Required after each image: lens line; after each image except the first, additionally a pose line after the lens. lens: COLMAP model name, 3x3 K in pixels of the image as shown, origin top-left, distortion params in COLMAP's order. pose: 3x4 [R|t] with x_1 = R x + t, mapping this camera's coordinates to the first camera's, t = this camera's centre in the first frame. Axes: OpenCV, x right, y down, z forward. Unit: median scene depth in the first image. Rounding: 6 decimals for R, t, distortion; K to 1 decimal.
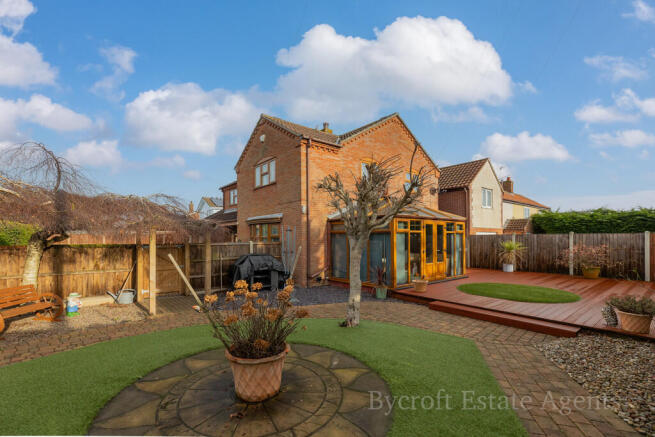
lens RADIAL K [[271.3, 0, 288.6], [0, 271.3, 236.0], [0, 0, 1]] dist [0.000776, 0.000011]
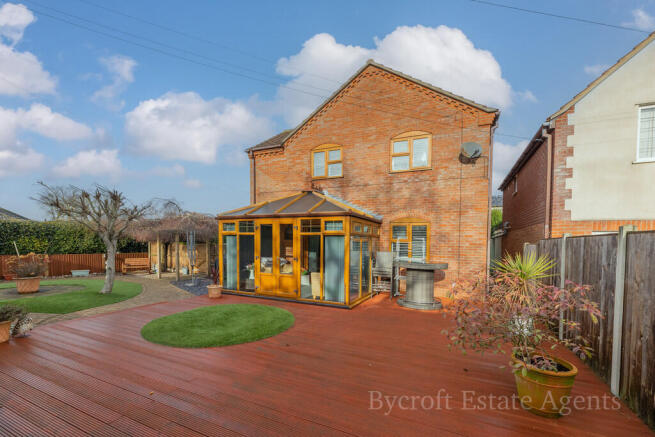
lens RADIAL K [[271.3, 0, 326.7], [0, 271.3, 254.5], [0, 0, 1]] dist [0.000776, 0.000011]
pose [[0.528603, 0.050552, -0.847363, 1.119443], [-0.018149, 0.998670, 0.048258, 0.003460], [0.848675, -0.010131, 0.528817, 0.633380]]
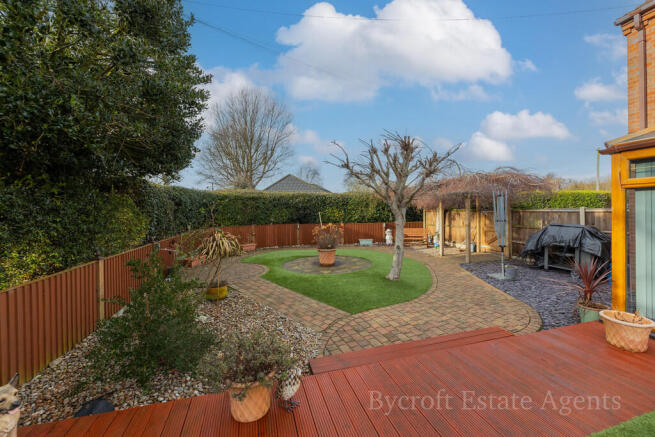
lens RADIAL K [[271.3, 0, 325.7], [0, 271.3, 212.7], [0, 0, 1]] dist [0.000776, 0.000011]
pose [[-0.314370, 0.022480, -0.949034, 0.723307], [0.016145, 0.999702, 0.018332, 0.008446], [0.949163, -0.009559, -0.314639, 0.553041]]
